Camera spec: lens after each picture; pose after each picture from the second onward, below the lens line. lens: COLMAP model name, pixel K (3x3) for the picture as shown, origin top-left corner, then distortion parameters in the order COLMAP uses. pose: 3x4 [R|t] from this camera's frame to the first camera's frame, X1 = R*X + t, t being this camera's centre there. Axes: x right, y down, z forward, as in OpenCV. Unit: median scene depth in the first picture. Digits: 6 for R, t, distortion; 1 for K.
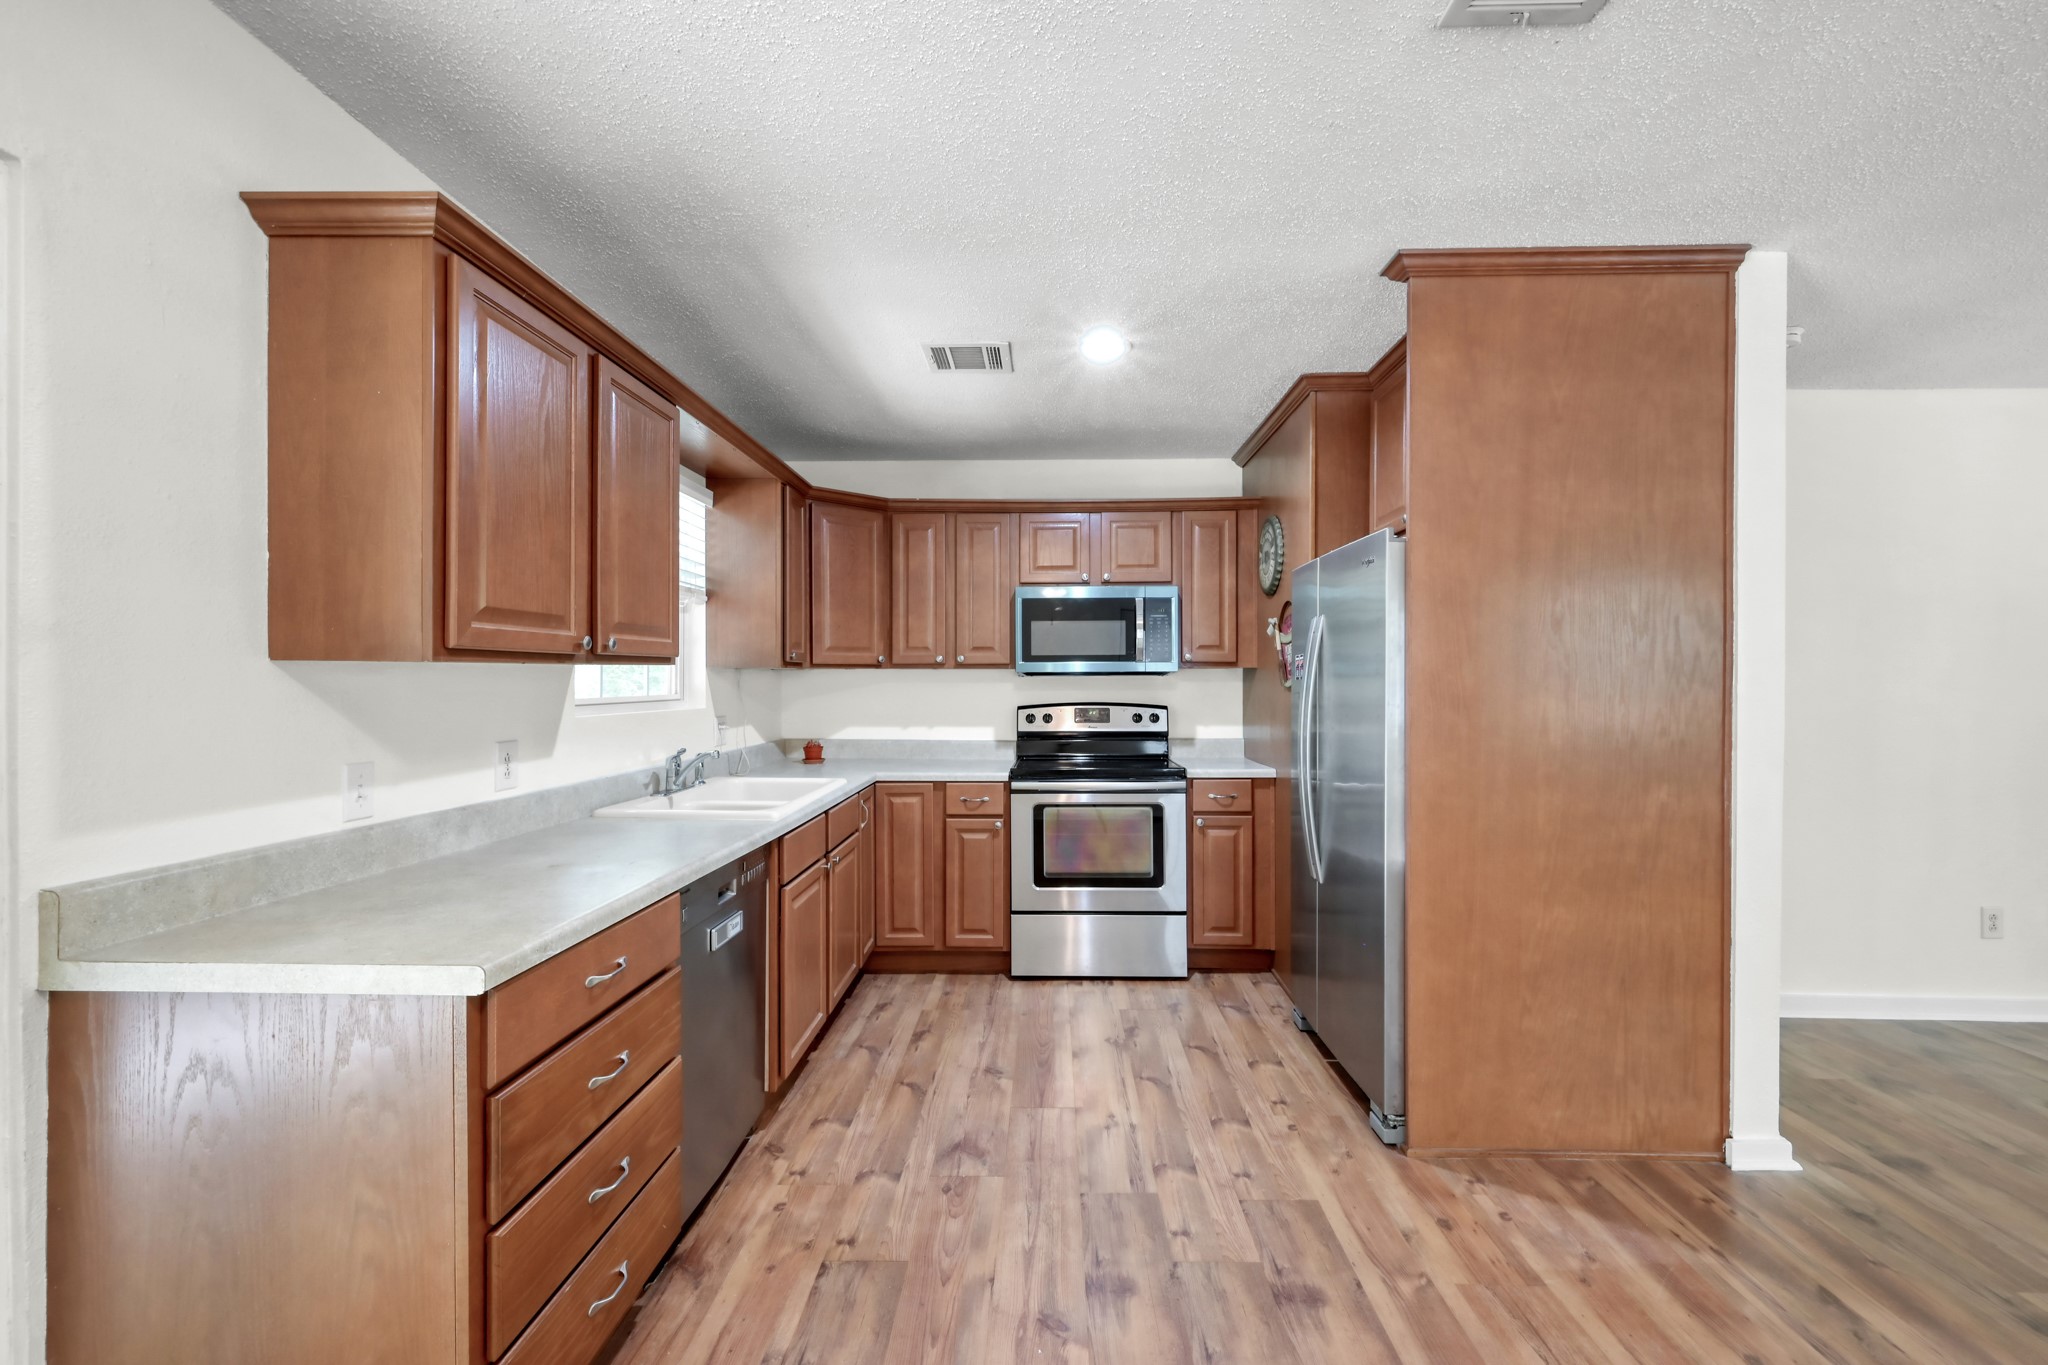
lens RADIAL K [[810.3, 0, 1025.7], [0, 810.3, 683.2], [0, 0, 1]] dist [-0.000985, 0.000184]
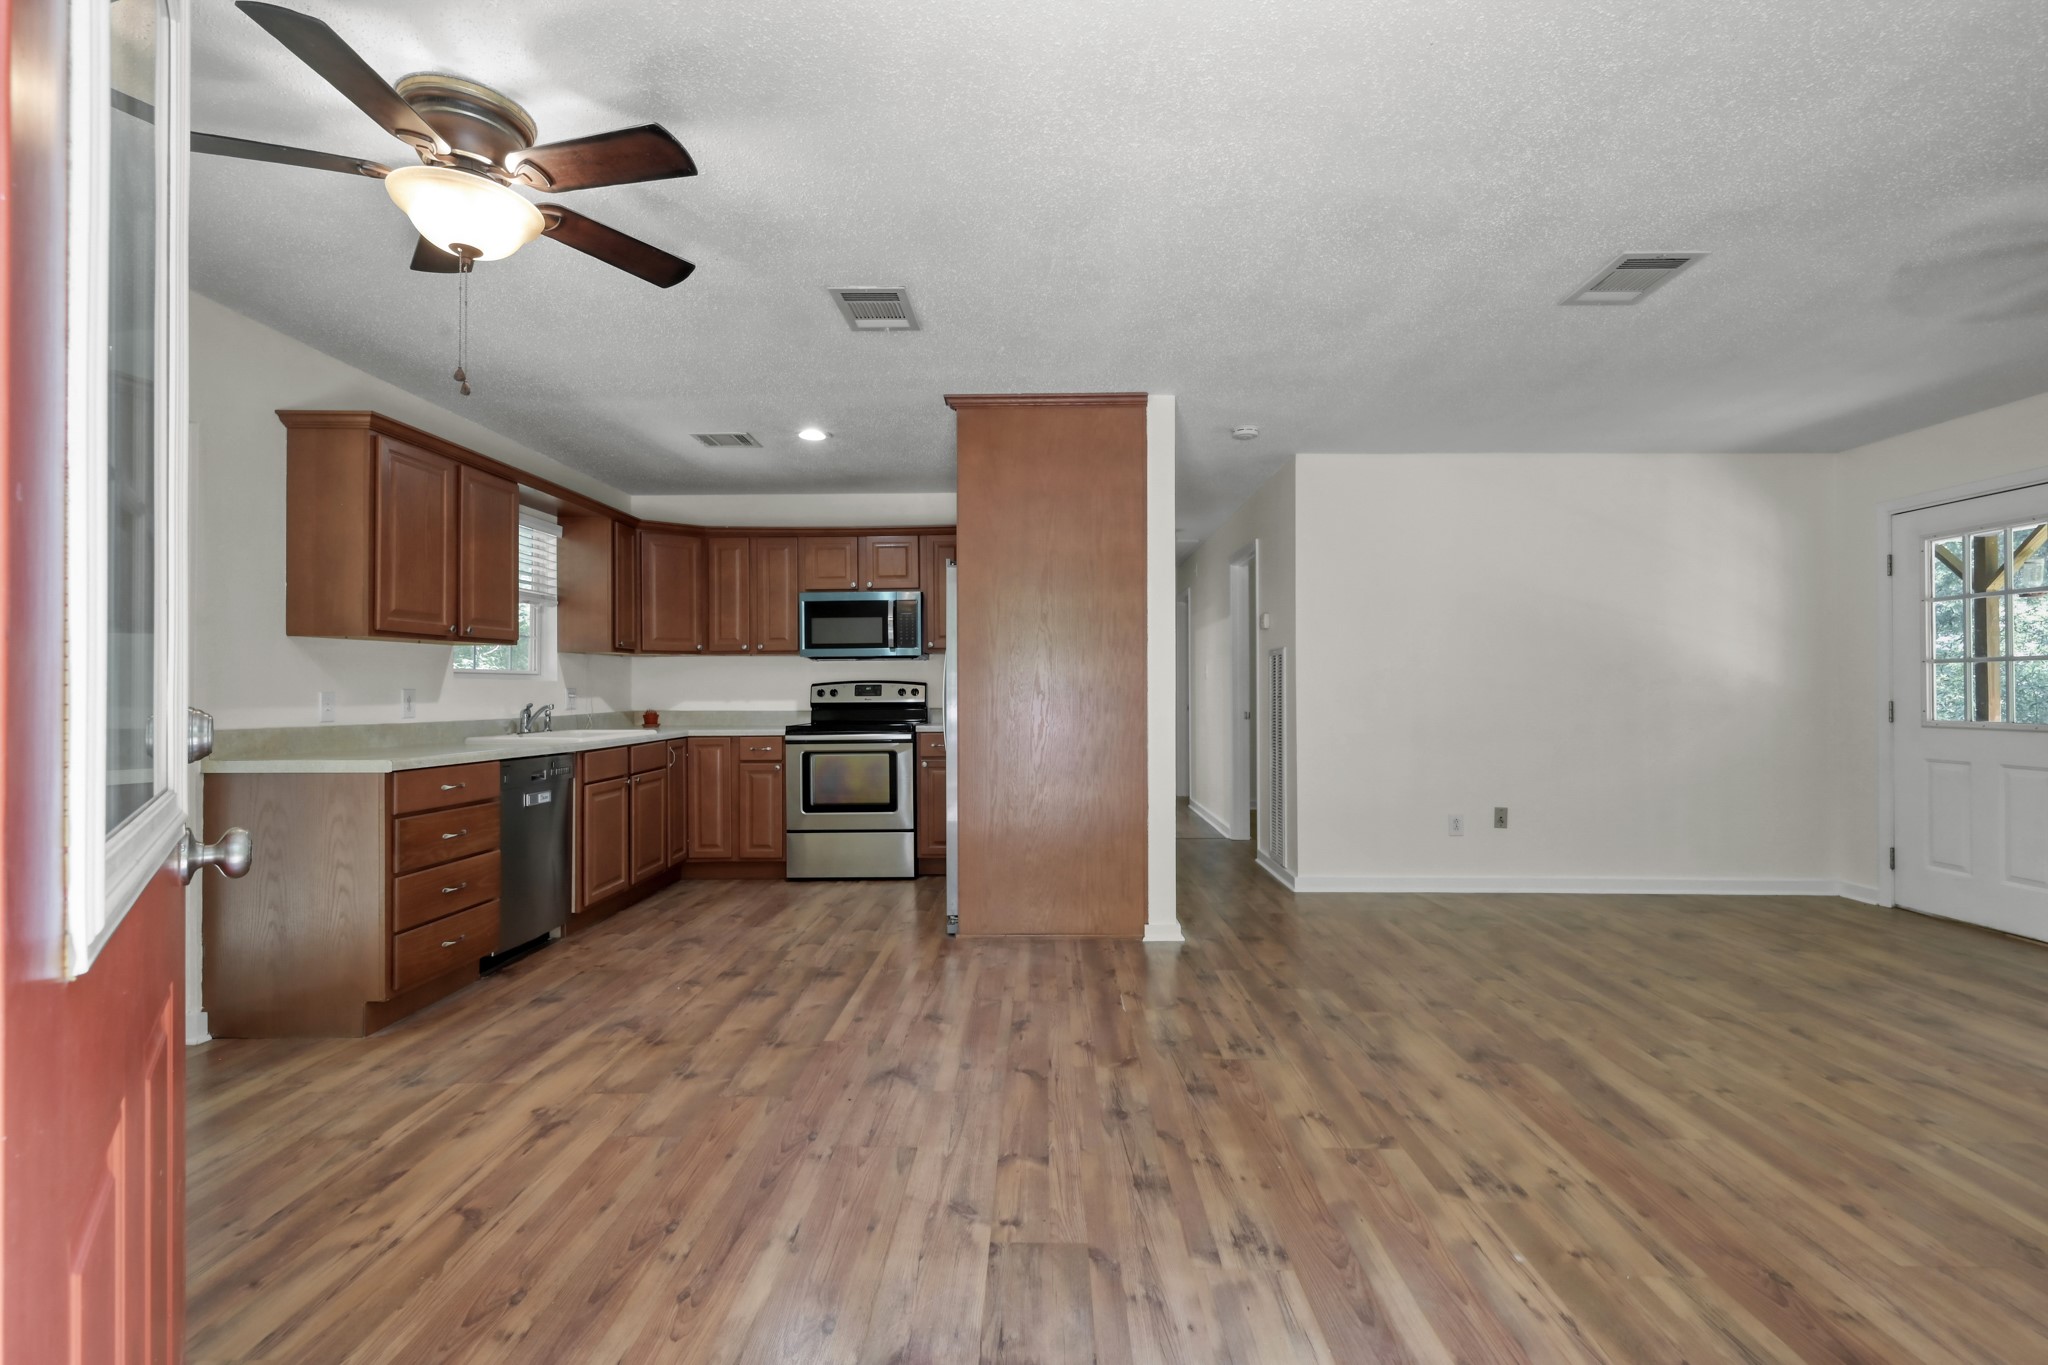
lens RADIAL K [[916.0, 0, 1028.5], [0, 916.0, 678.7], [0, 0, 1]] dist [0.001453, 0.001677]
pose [[0.999942, -0.006111, 0.008853, 0.607977], [0.006253, 0.999850, -0.016152, 0.085978], [-0.008753, 0.016206, 0.999830, -0.884260]]
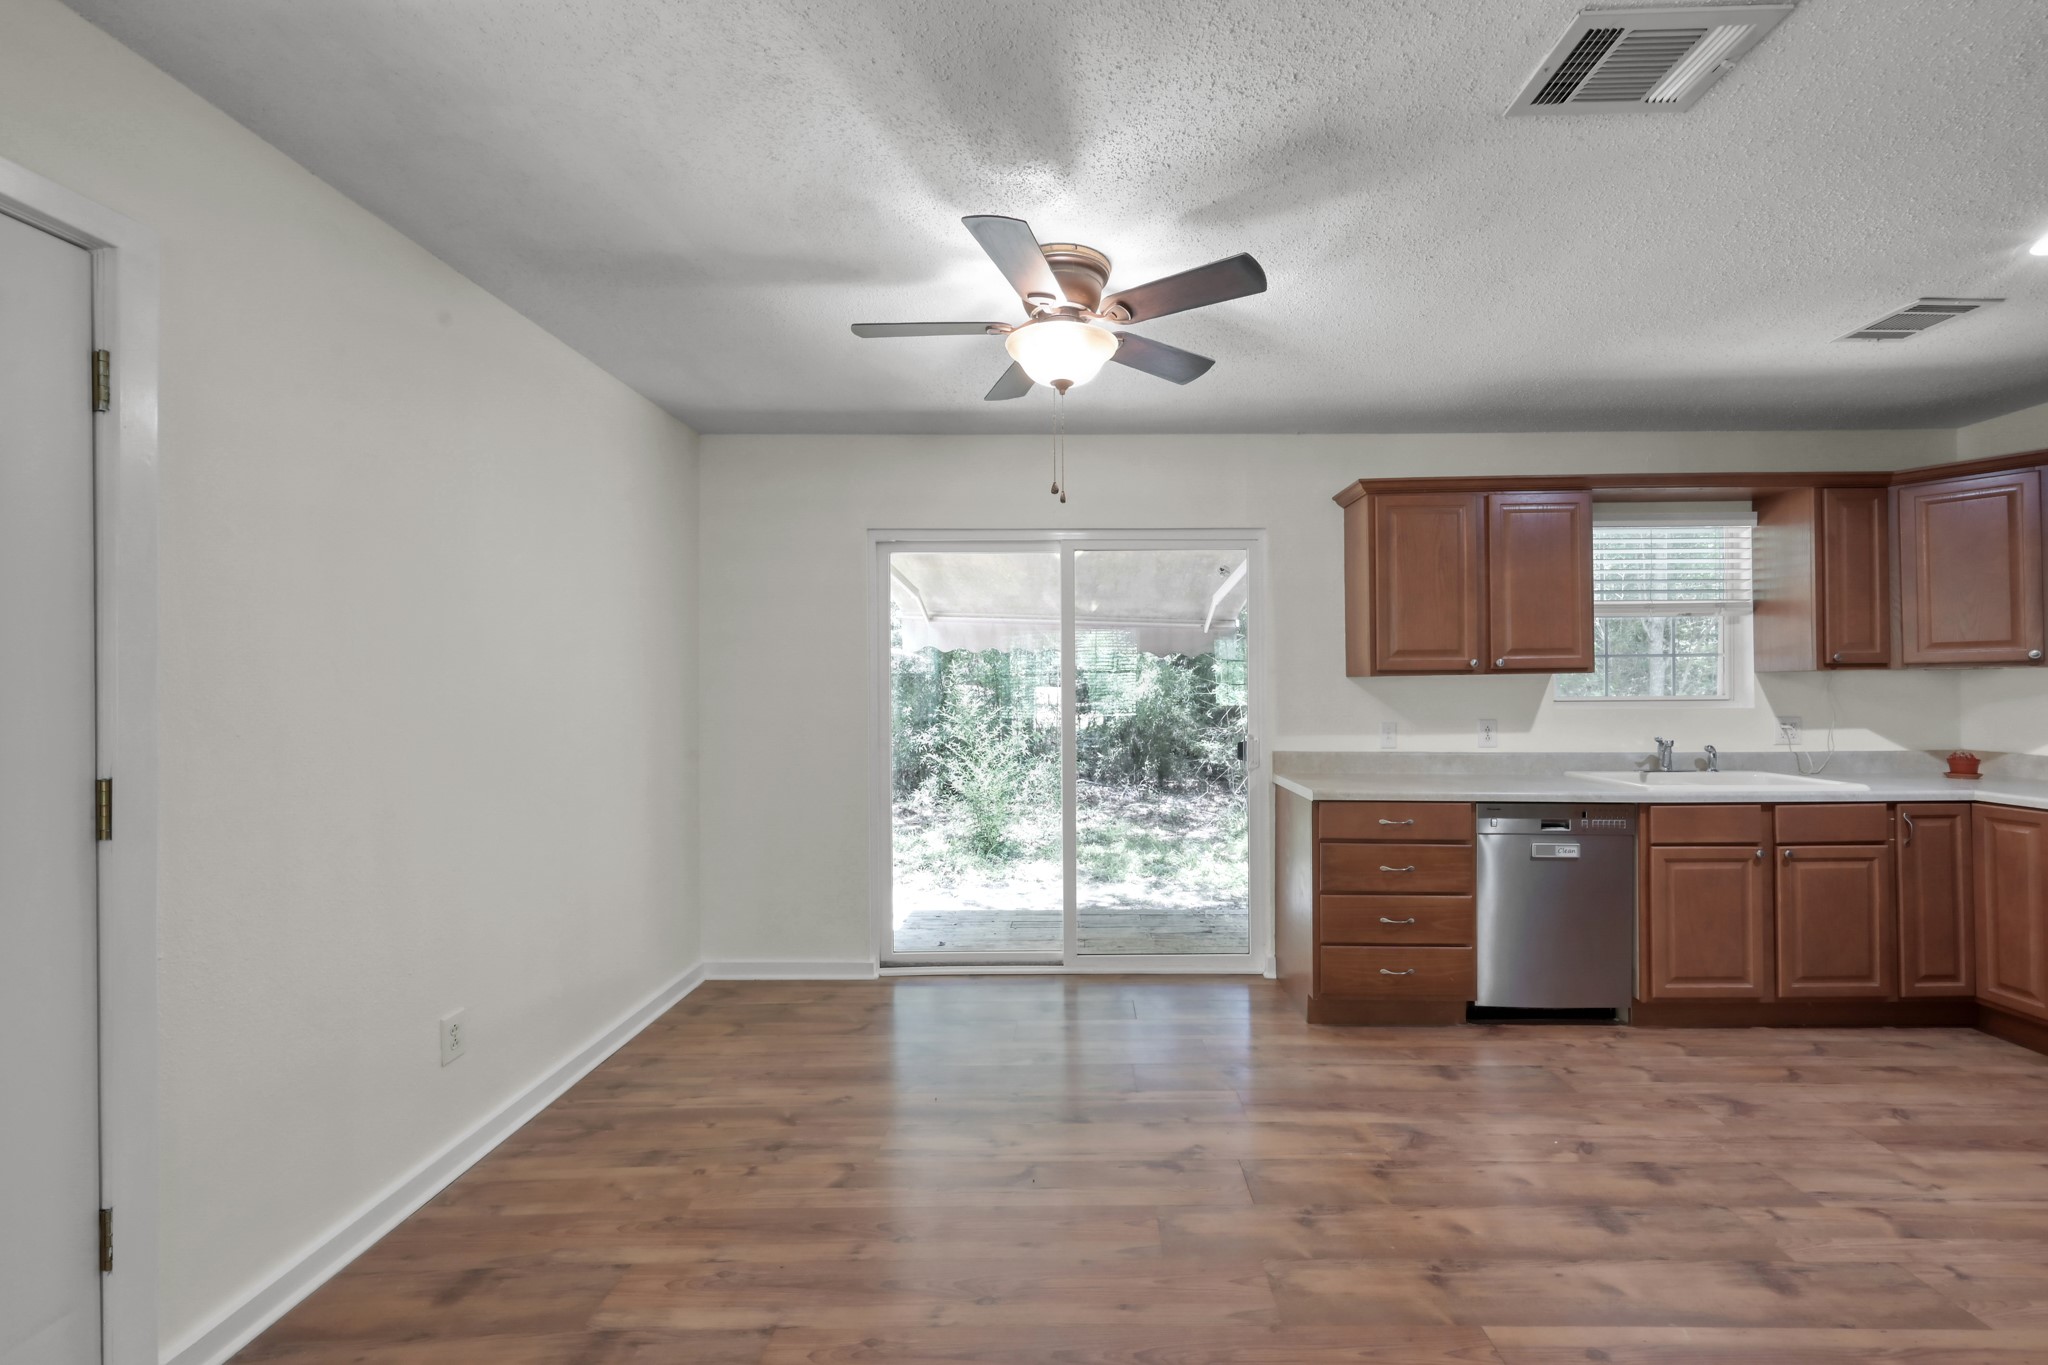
lens RADIAL K [[810.3, 0, 1071.4], [0, 810.3, 685.4], [0, 0, 1]] dist [-0.000985, 0.000184]
pose [[0.016323, -0.006481, -0.999846, 1.055176], [0.002220, 0.999977, -0.006445, 0.006385], [0.999864, -0.002114, 0.016337, 0.074943]]
